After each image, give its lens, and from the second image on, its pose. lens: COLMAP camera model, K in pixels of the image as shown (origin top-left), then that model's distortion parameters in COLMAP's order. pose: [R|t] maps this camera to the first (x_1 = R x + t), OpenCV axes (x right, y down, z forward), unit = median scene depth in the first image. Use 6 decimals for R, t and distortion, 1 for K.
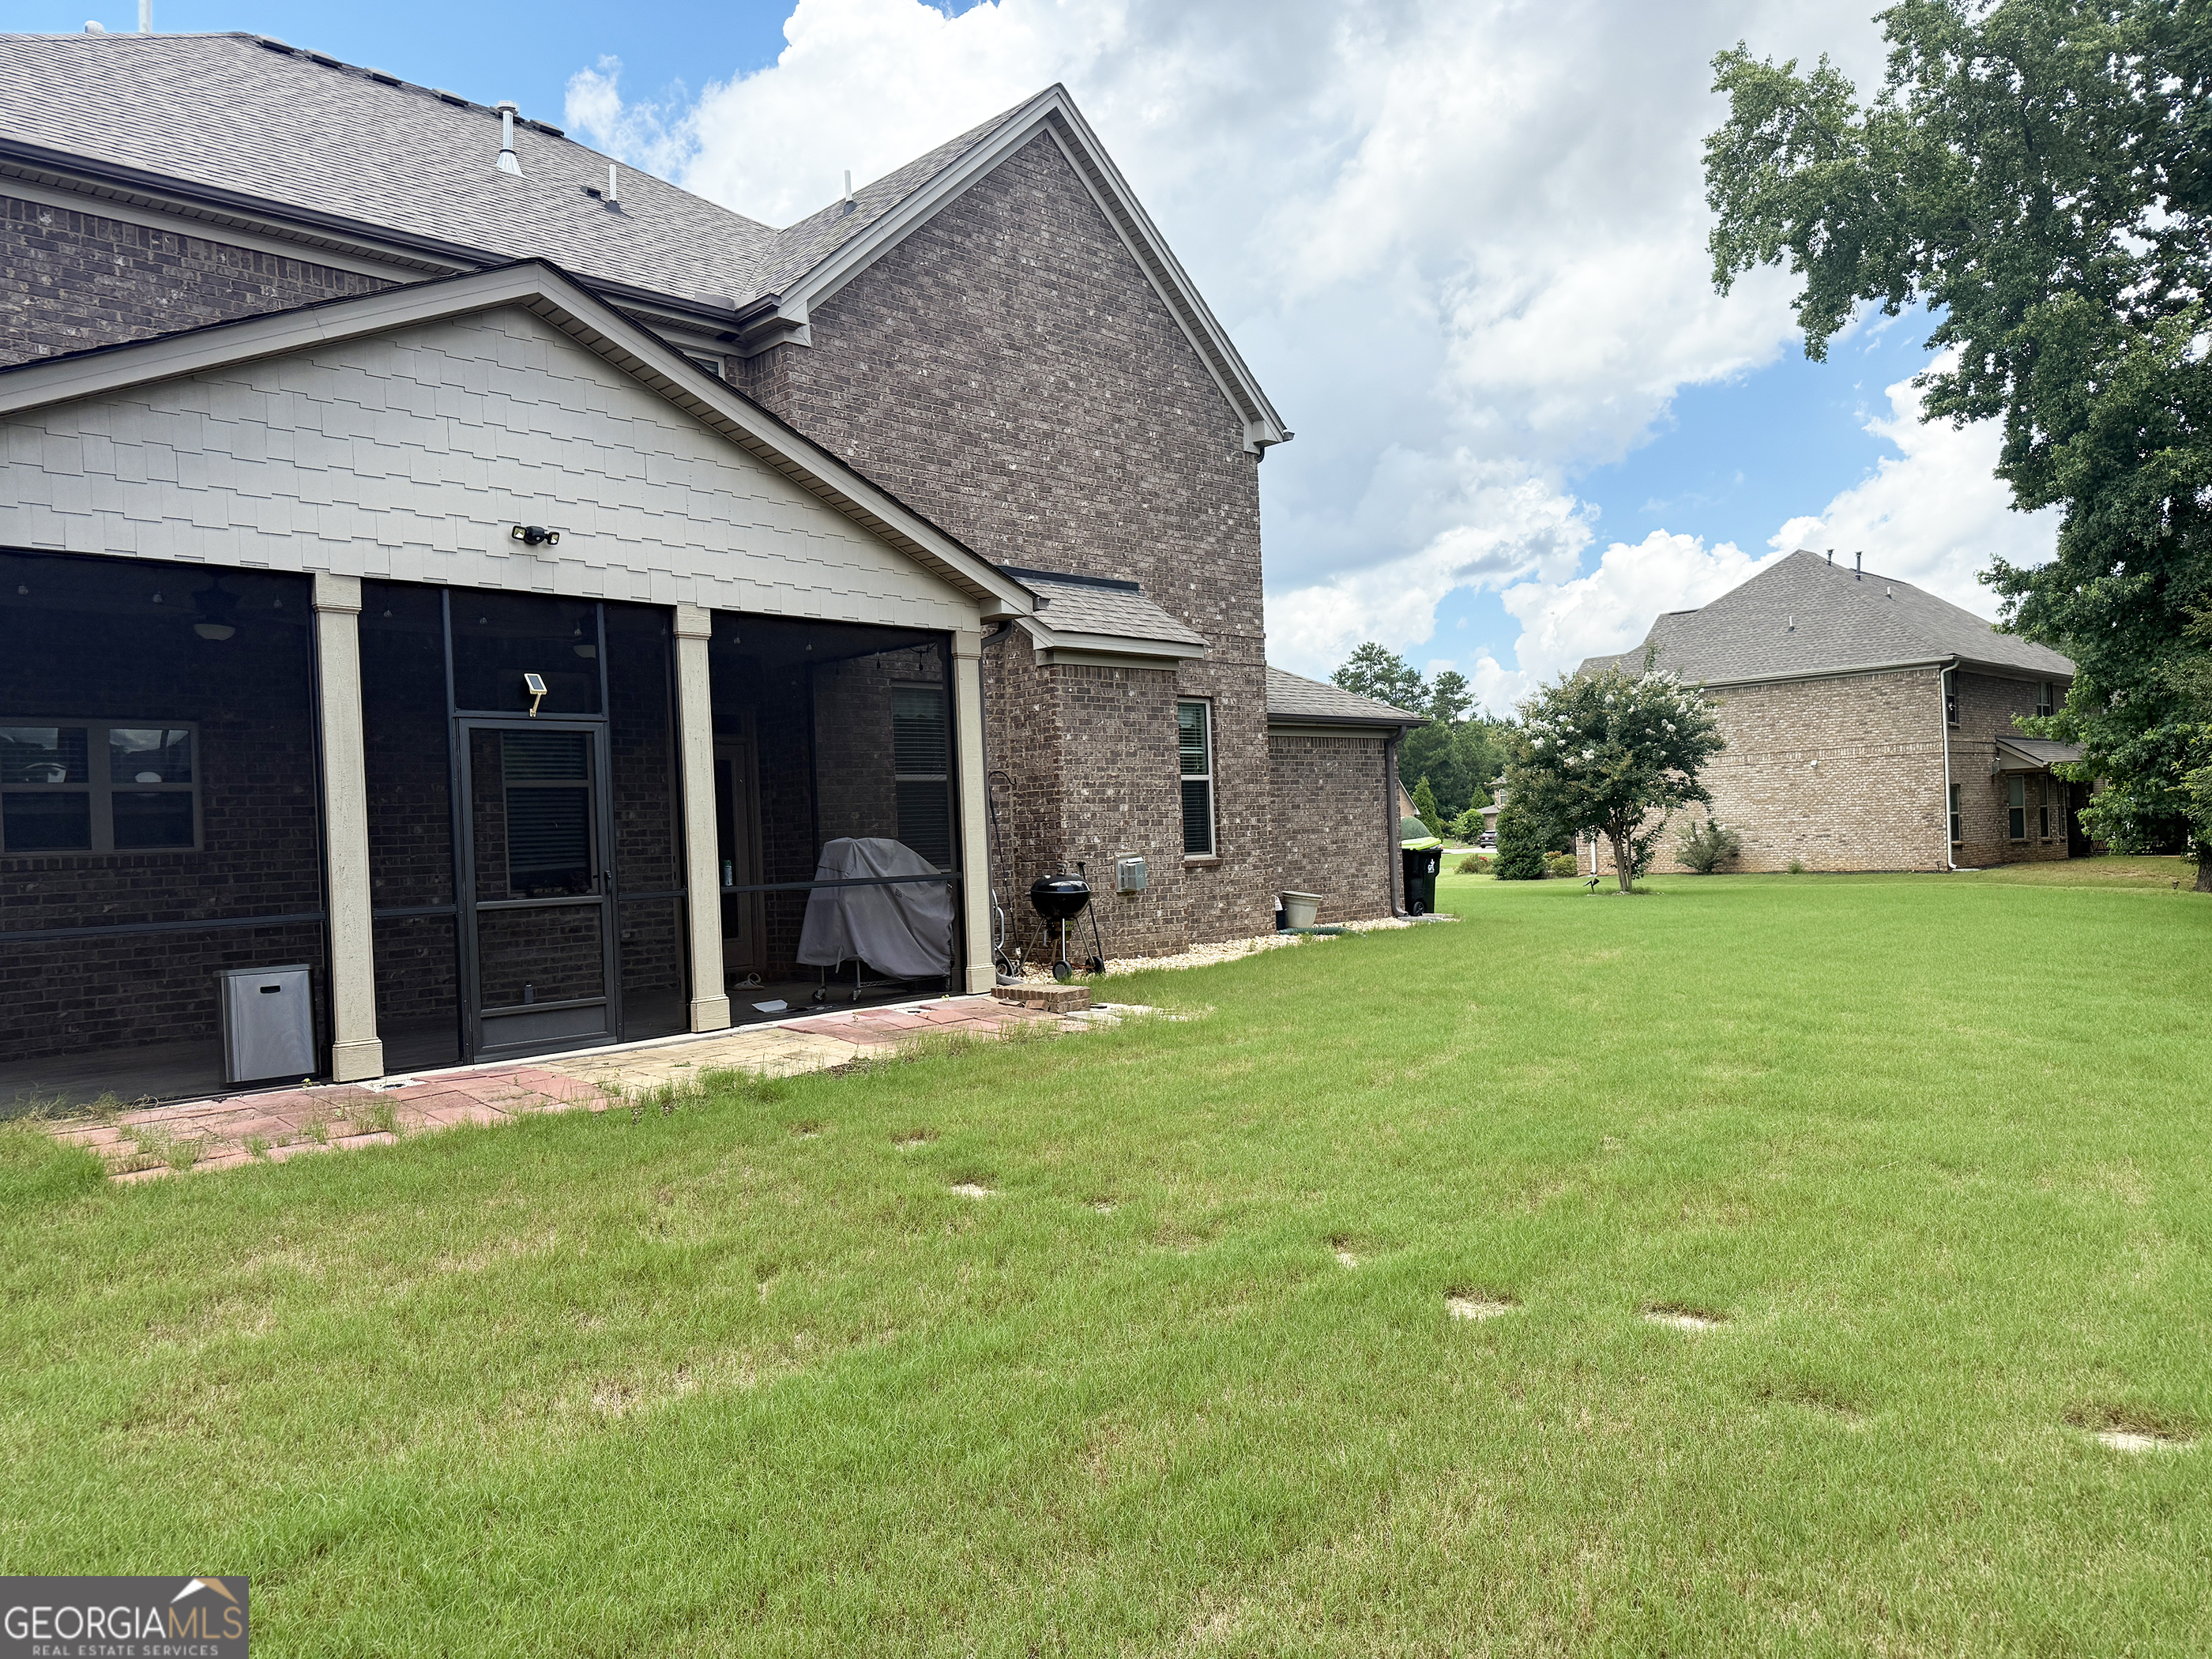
lens RADIAL K [[1532.4, 0, 1106.0], [0, 1532.4, 829.5], [0, 0, 1]] dist [0.103595, -0.143045]
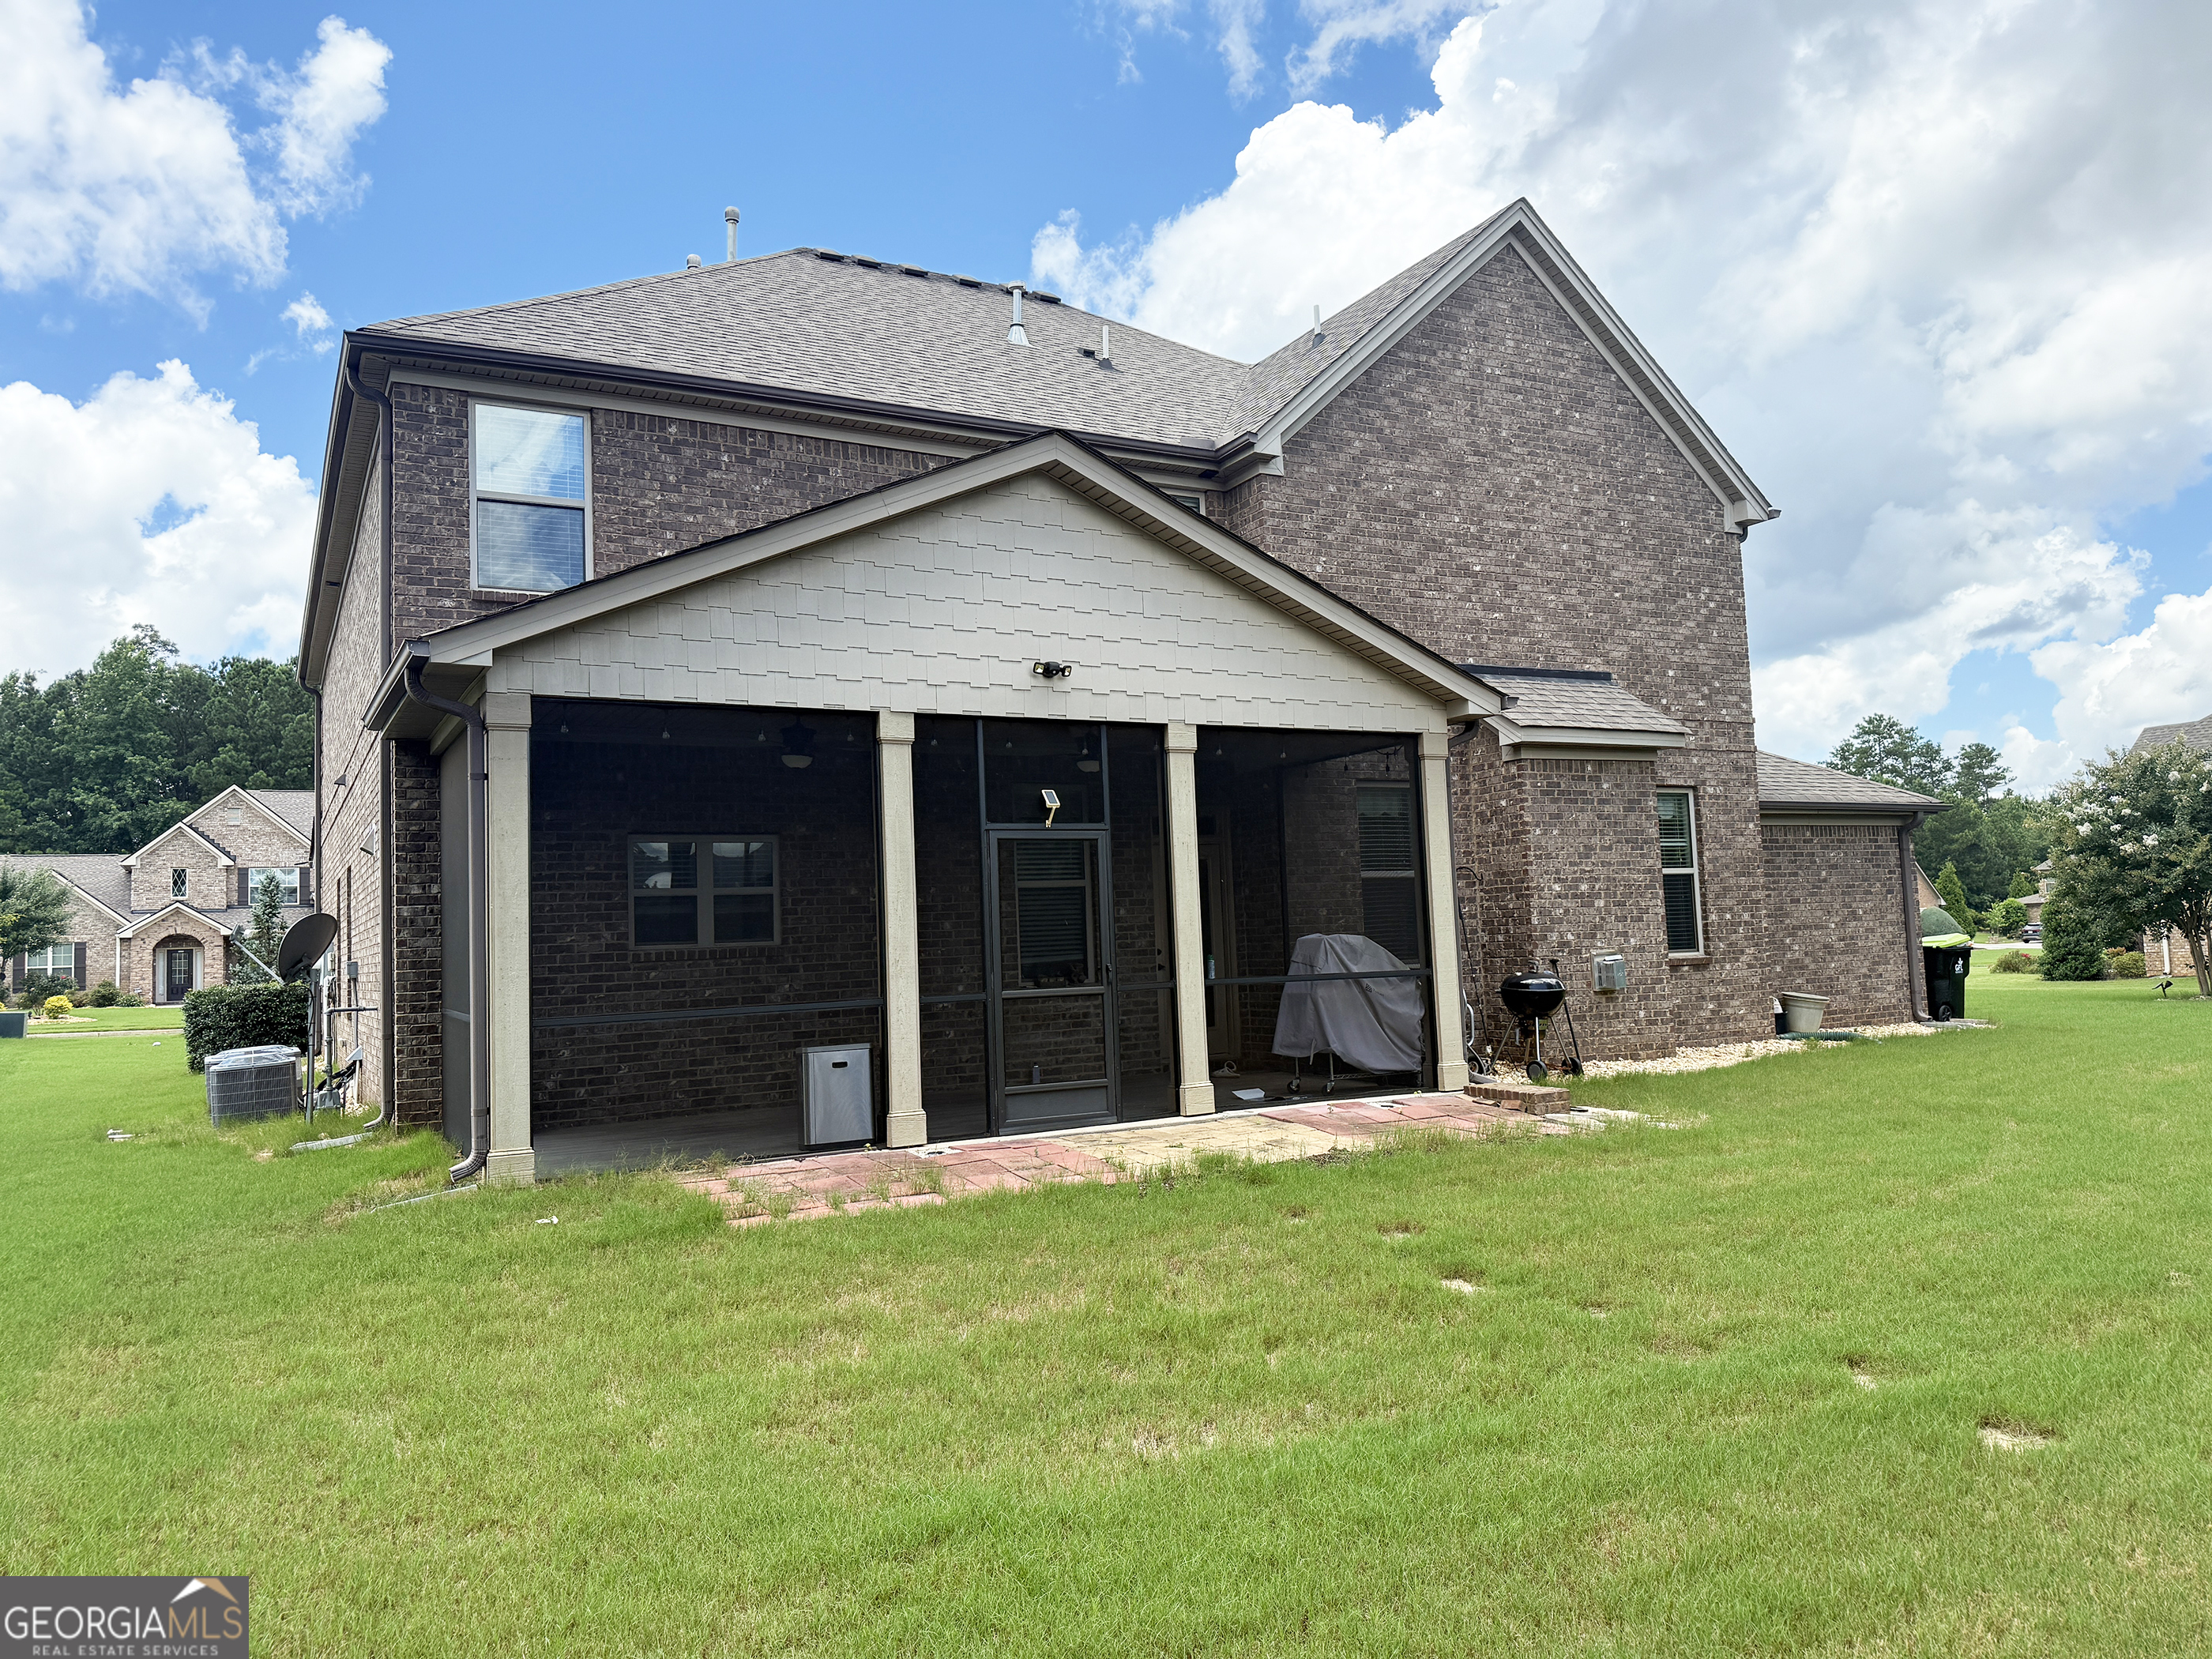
lens RADIAL K [[1542.1, 0, 1101.1], [0, 1542.1, 817.1], [0, 0, 1]] dist [0.193229, -0.410513]
pose [[0.957877, -0.018315, -0.286594, -0.006623], [-0.000305, 0.997899, -0.064793, -0.005426], [0.287179, 0.062151, 0.955859, -0.052952]]
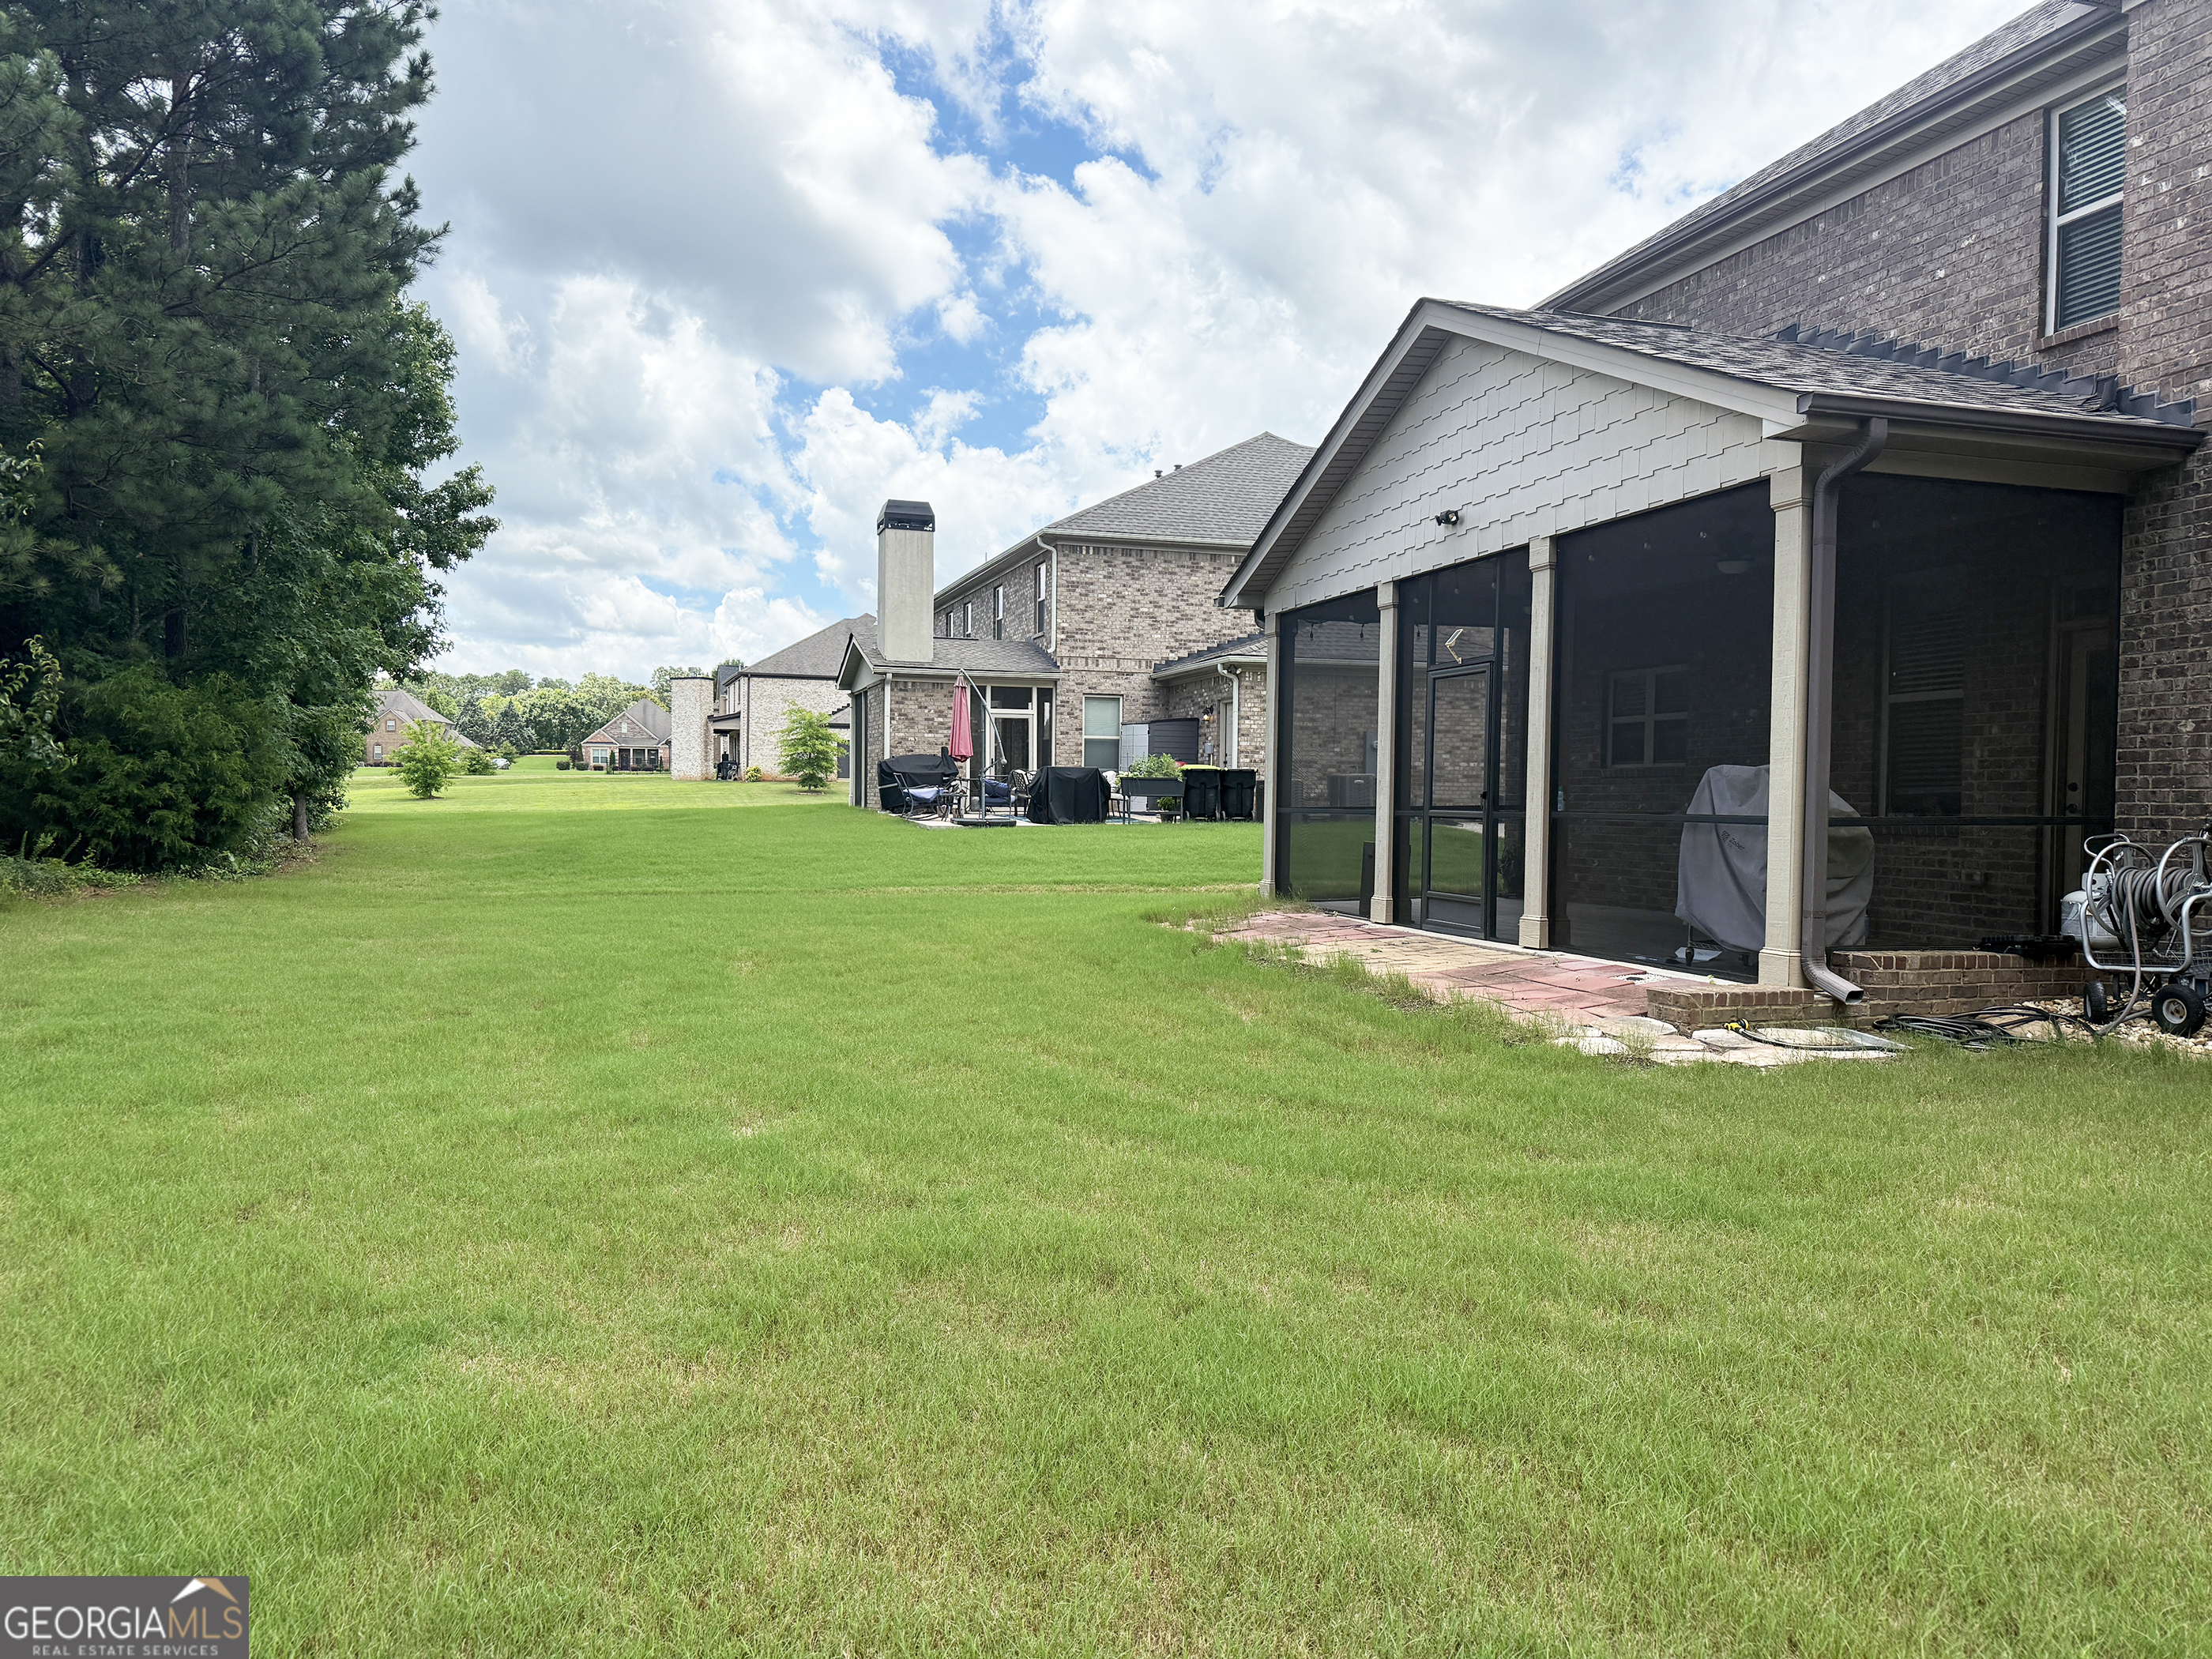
lens RADIAL K [[1532.4, 0, 1106.0], [0, 1532.4, 829.5], [0, 0, 1]] dist [0.103595, -0.143045]
pose [[-0.461398, 0.055077, -0.885482, 0.648590], [0.015710, 0.998422, 0.053916, -0.008791], [0.887054, 0.010965, -0.461535, 0.998270]]
